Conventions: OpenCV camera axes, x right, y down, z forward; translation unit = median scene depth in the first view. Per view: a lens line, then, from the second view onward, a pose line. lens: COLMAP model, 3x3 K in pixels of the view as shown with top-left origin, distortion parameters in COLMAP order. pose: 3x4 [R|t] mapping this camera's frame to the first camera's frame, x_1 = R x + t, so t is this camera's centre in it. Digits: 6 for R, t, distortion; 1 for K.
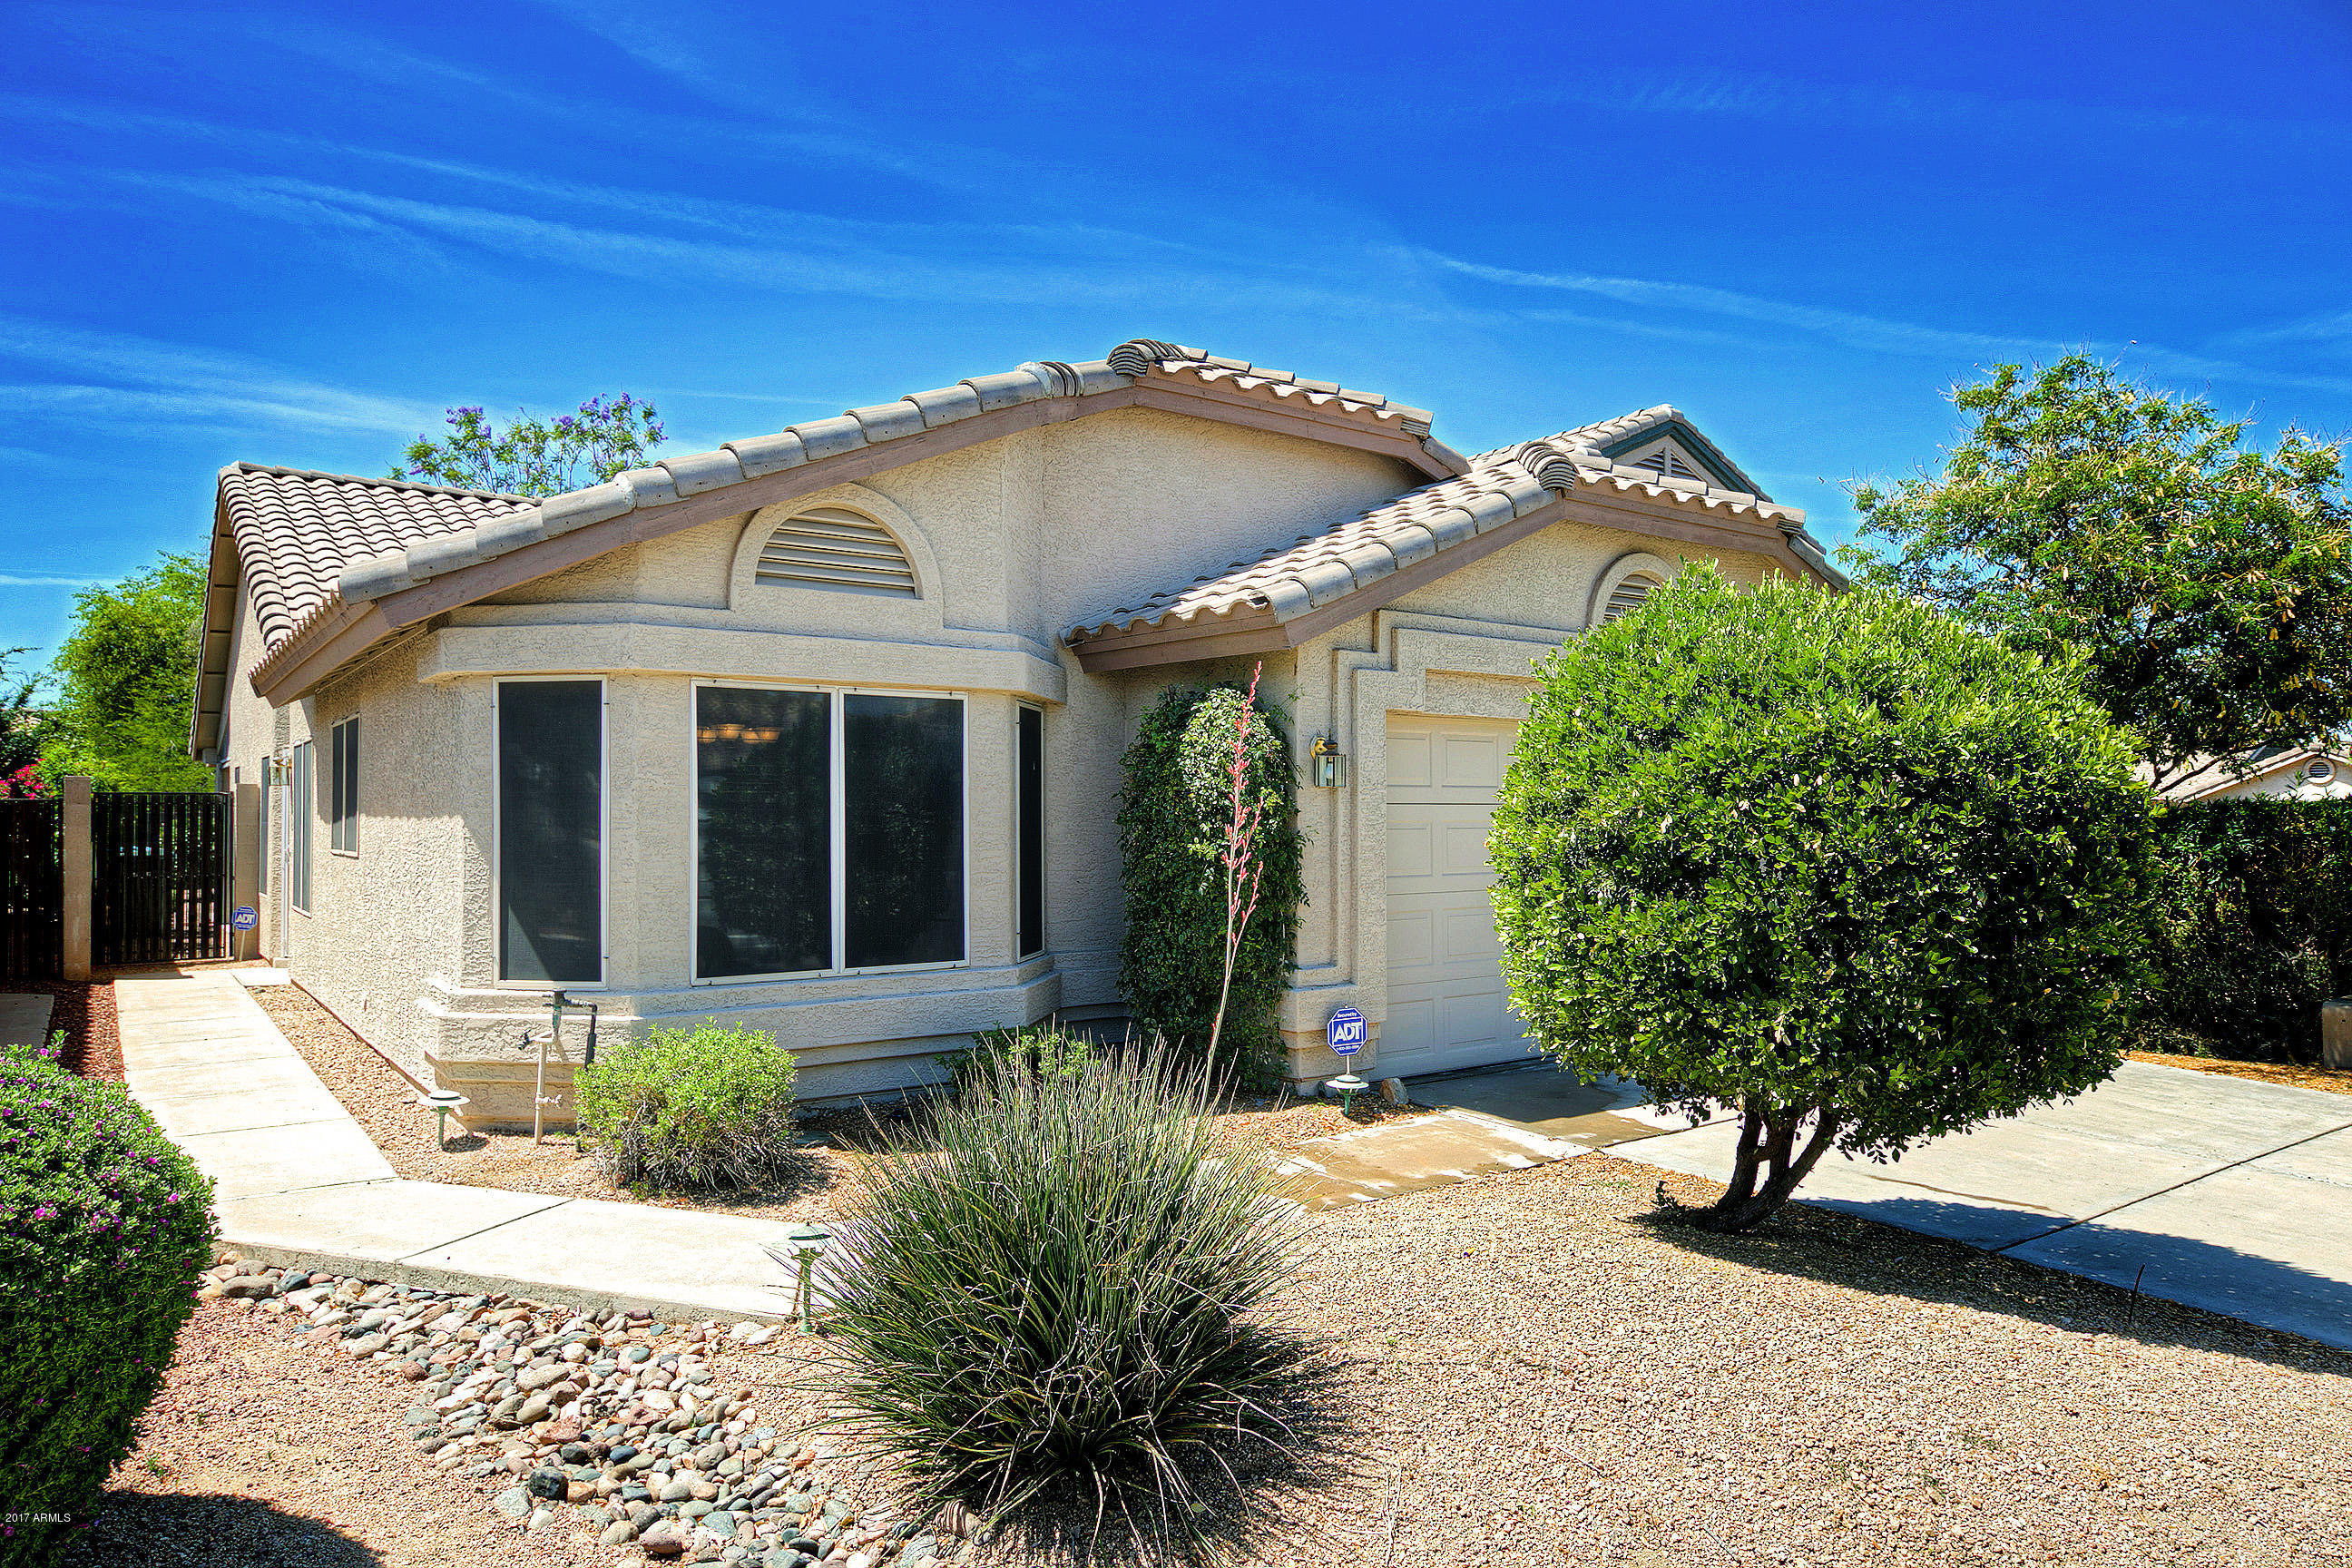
lens RADIAL K [[1479.3, 0, 1176.0], [0, 1479.3, 784.0], [0, 0, 1]] dist [-0.000335, 0.000015]
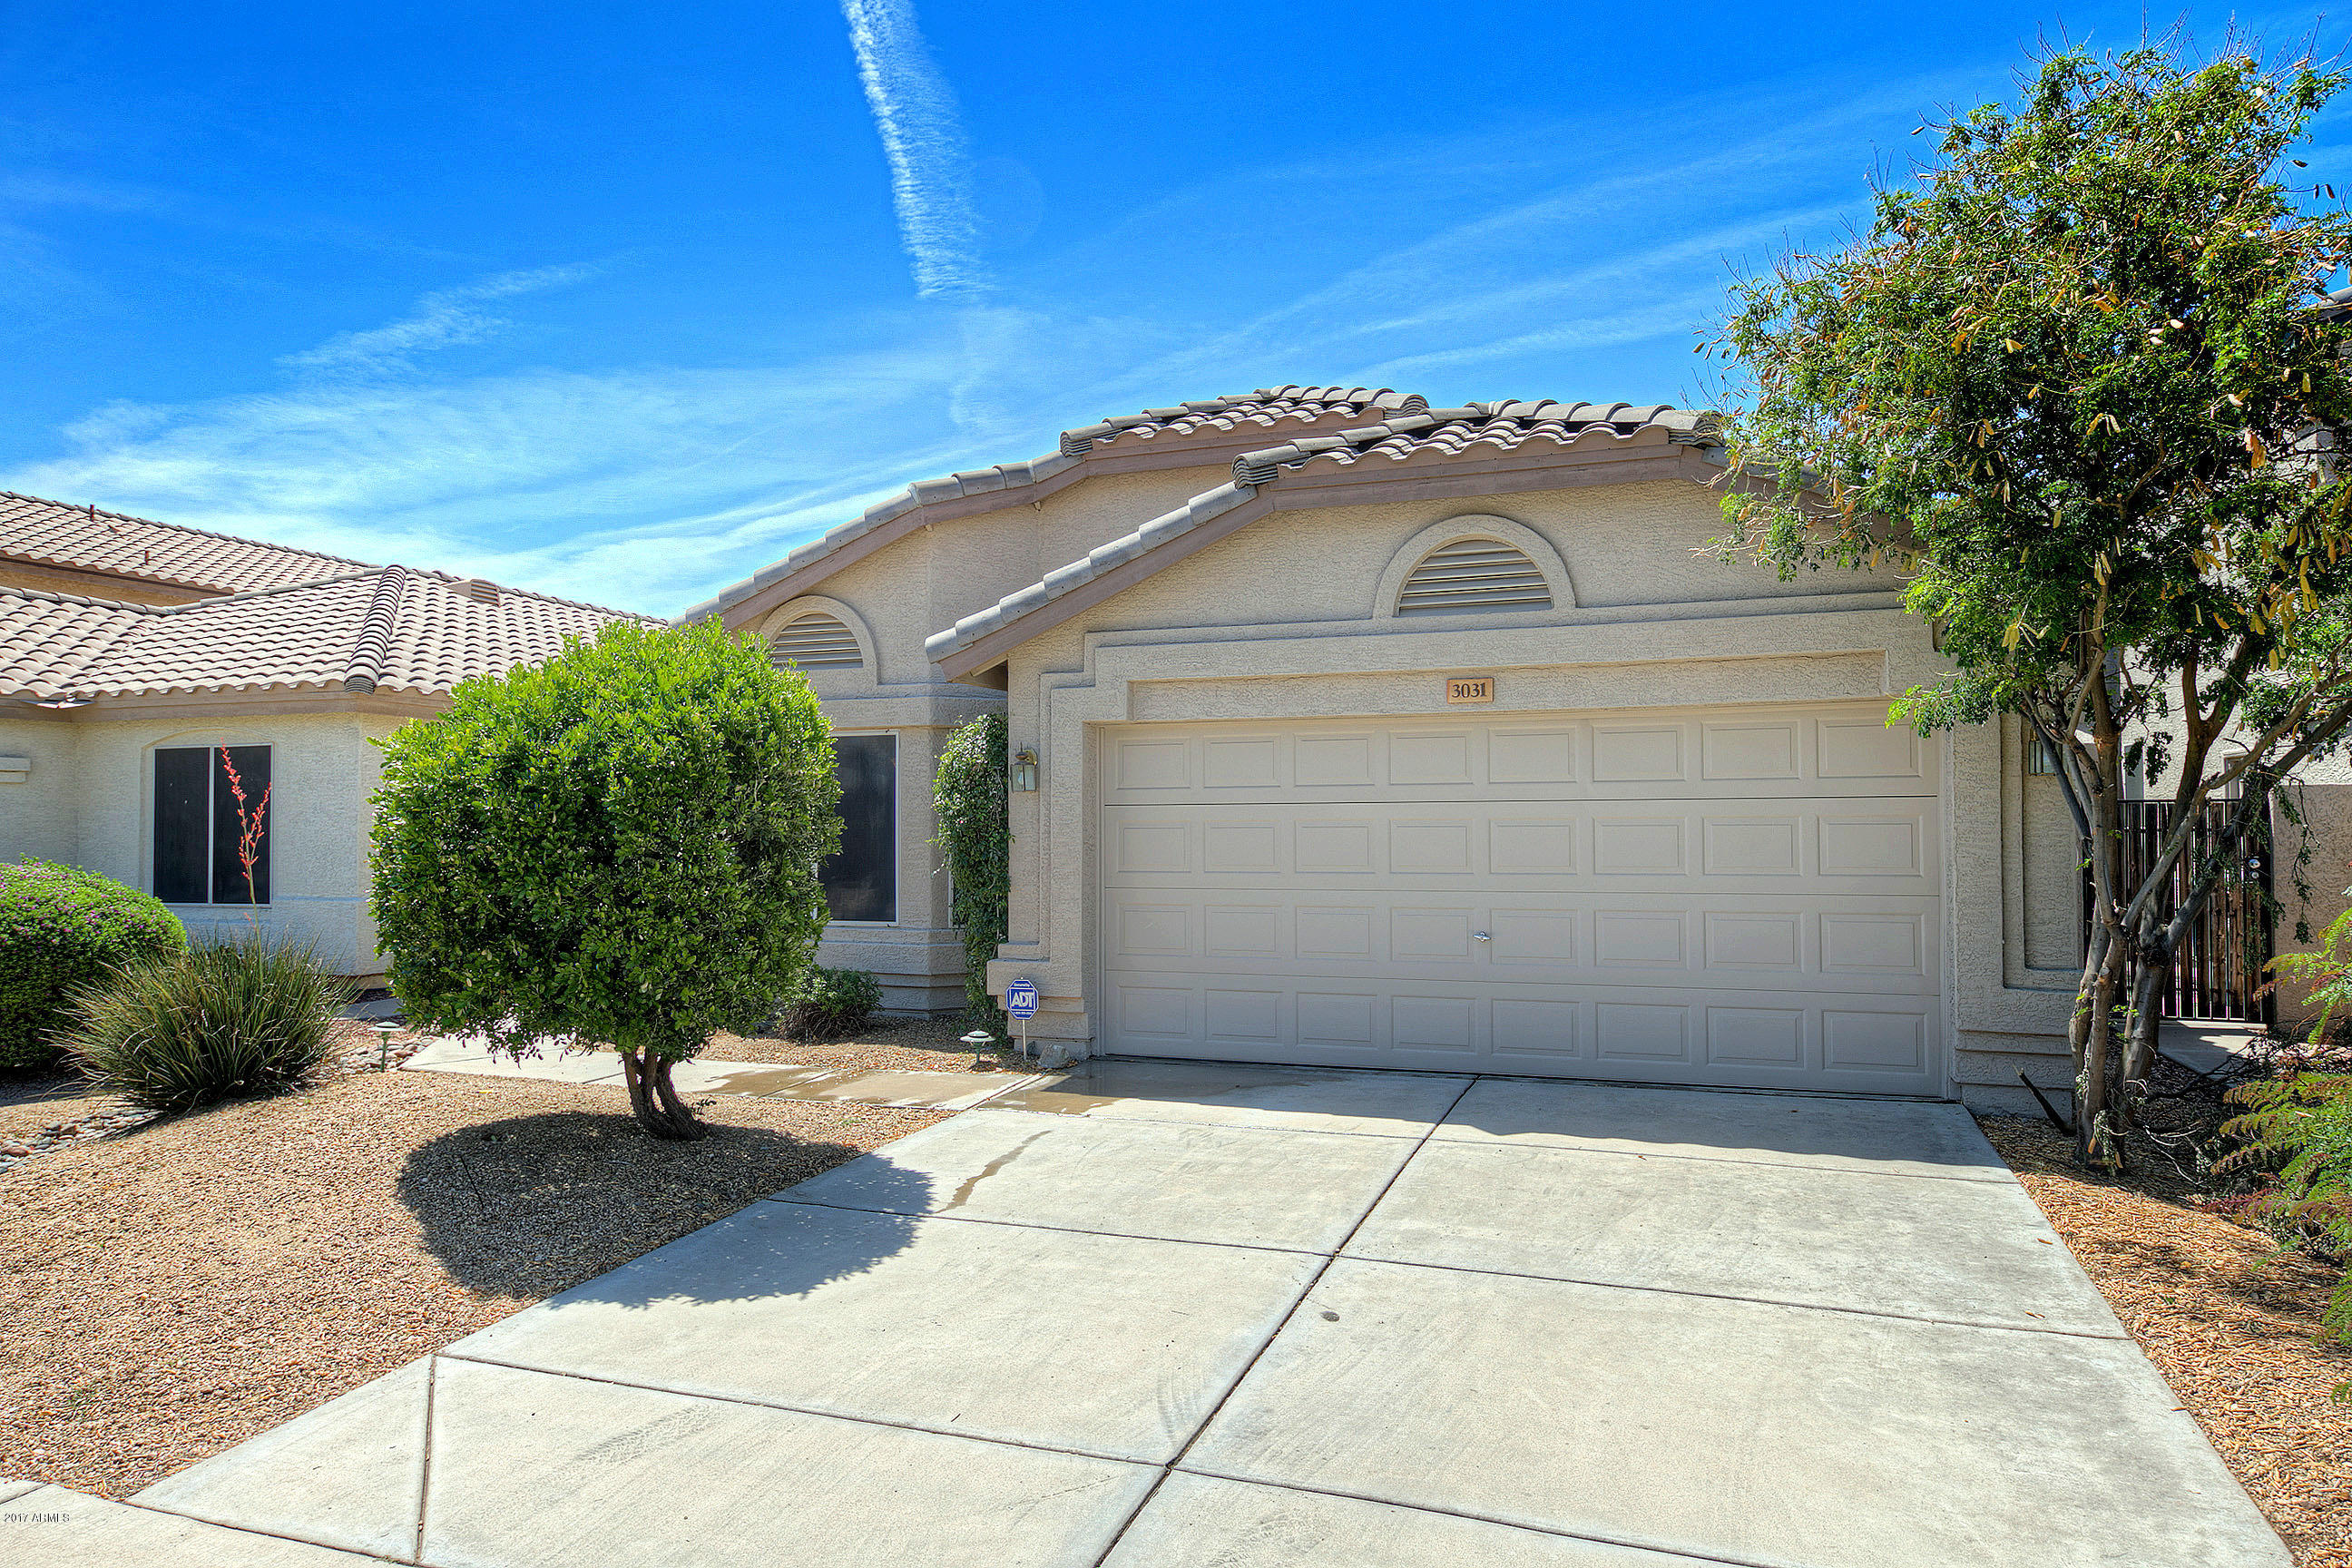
lens RADIAL K [[1479.3, 0, 1176.0], [0, 1479.3, 784.0], [0, 0, 1]] dist [-0.000335, 0.000015]
pose [[0.541102, -0.022171, -0.840665, 1.172747], [0.019091, 0.999719, -0.014077, 0.014874], [0.840741, -0.008432, 0.541373, 0.465161]]
